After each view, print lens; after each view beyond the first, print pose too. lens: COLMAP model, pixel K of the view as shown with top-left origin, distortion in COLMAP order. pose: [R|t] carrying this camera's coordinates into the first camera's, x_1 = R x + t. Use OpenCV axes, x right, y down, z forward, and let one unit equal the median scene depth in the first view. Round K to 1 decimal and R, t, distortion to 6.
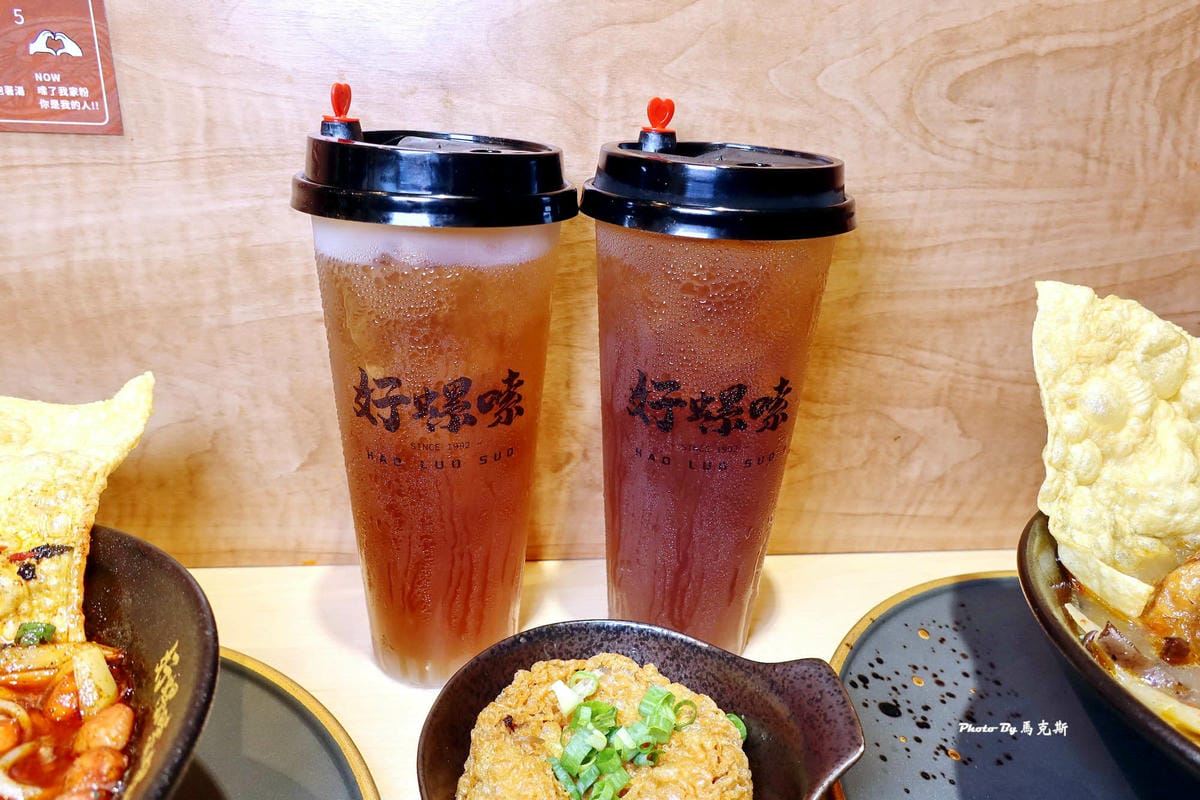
lens RADIAL K [[851.8, 0, 640.7], [0, 851.8, 405.5], [0, 0, 1]] dist [-0.030162, 0.023769]
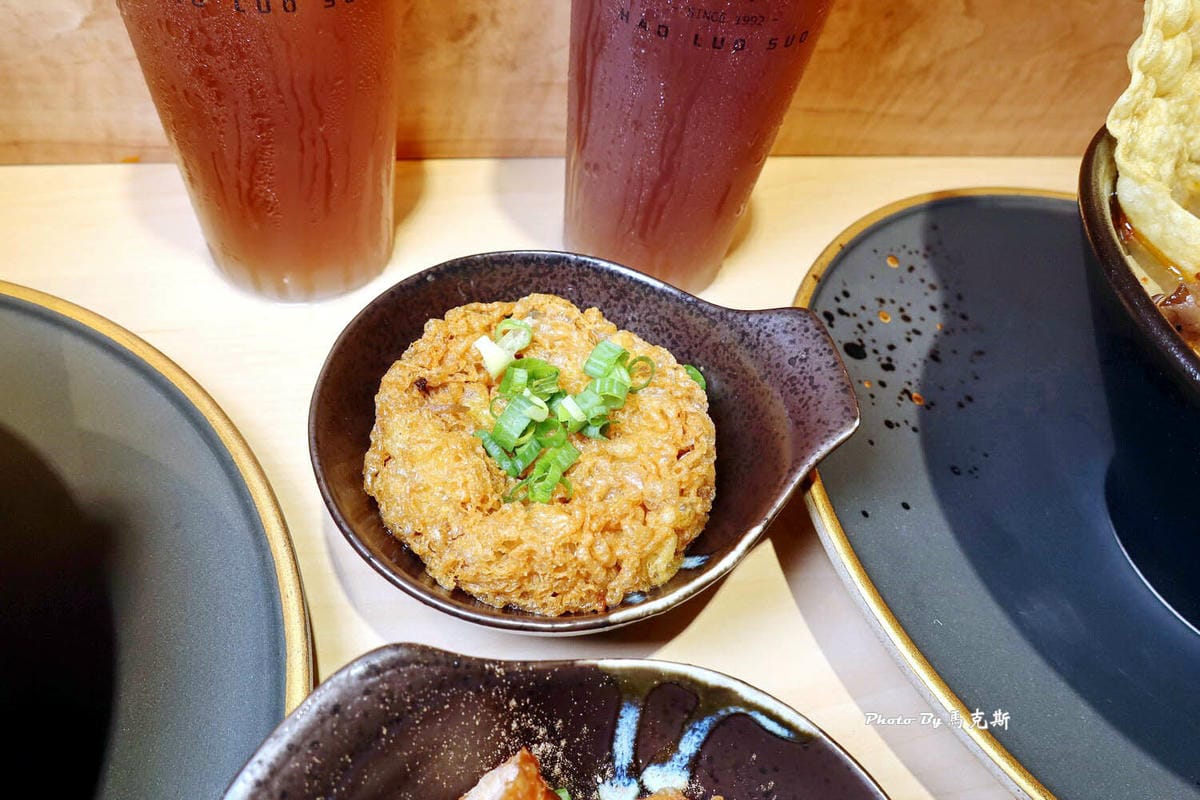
lens RADIAL K [[792.4, 0, 606.9], [0, 792.4, 384.3], [0, 0, 1]] dist [-0.023721, 0.007130]
pose [[0.993100, -0.008540, 0.116958, -0.057752], [-0.048225, 0.879372, 0.473686, 0.009798], [-0.106895, -0.476058, 0.872893, 0.274142]]
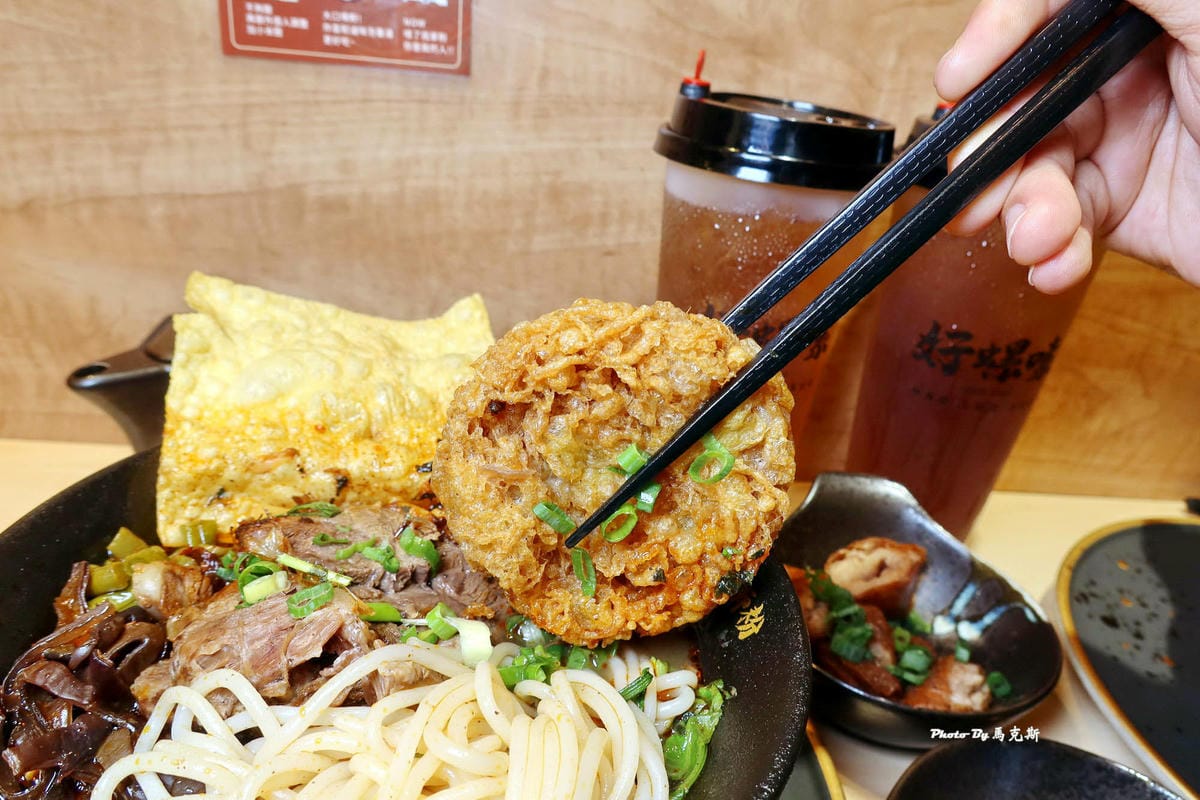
lens RADIAL K [[851.8, 0, 587.0], [0, 851.8, 412.6], [0, 0, 1]] dist [-0.030162, 0.023769]
pose [[0.997001, 0.073097, -0.025398, -0.404137], [-0.070635, 0.993690, 0.087127, 0.015010], [0.031606, -0.085072, 0.995873, -0.165664]]
